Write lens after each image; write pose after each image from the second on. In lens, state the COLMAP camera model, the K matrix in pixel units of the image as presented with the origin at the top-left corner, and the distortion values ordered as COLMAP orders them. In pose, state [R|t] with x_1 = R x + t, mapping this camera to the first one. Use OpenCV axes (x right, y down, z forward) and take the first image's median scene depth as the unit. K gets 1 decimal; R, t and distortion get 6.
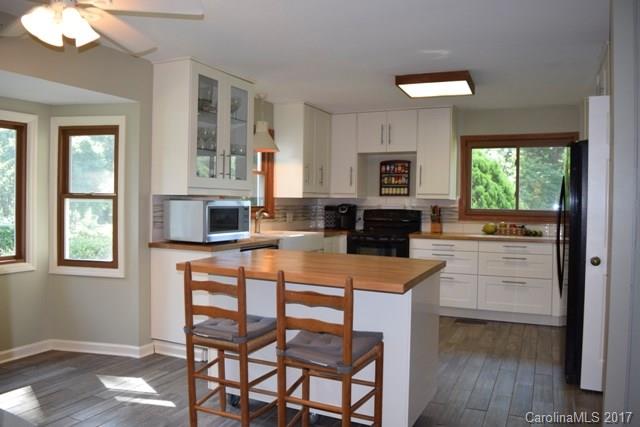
lens RADIAL K [[501.5, 0, 320.0], [0, 501.5, 213.5], [0, 0, 1]] dist [-0.103383, 0.036178]
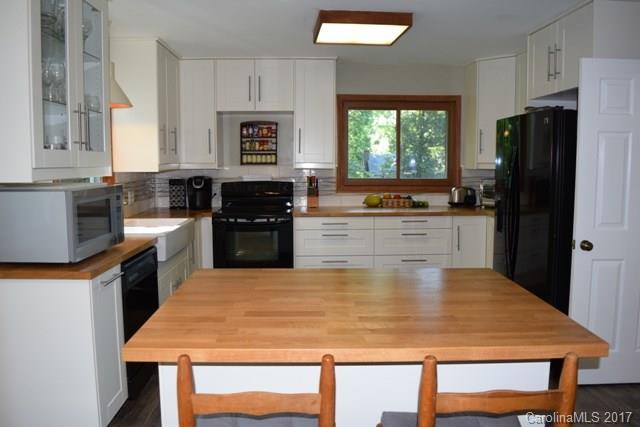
lens RADIAL K [[501.5, 0, 320.0], [0, 501.5, 213.5], [0, 0, 1]] dist [-0.103383, 0.036178]
pose [[0.890344, -0.060562, 0.451242, -0.144084], [0.022931, 0.995821, 0.088406, -0.027268], [-0.454710, -0.068364, 0.888012, 0.229870]]
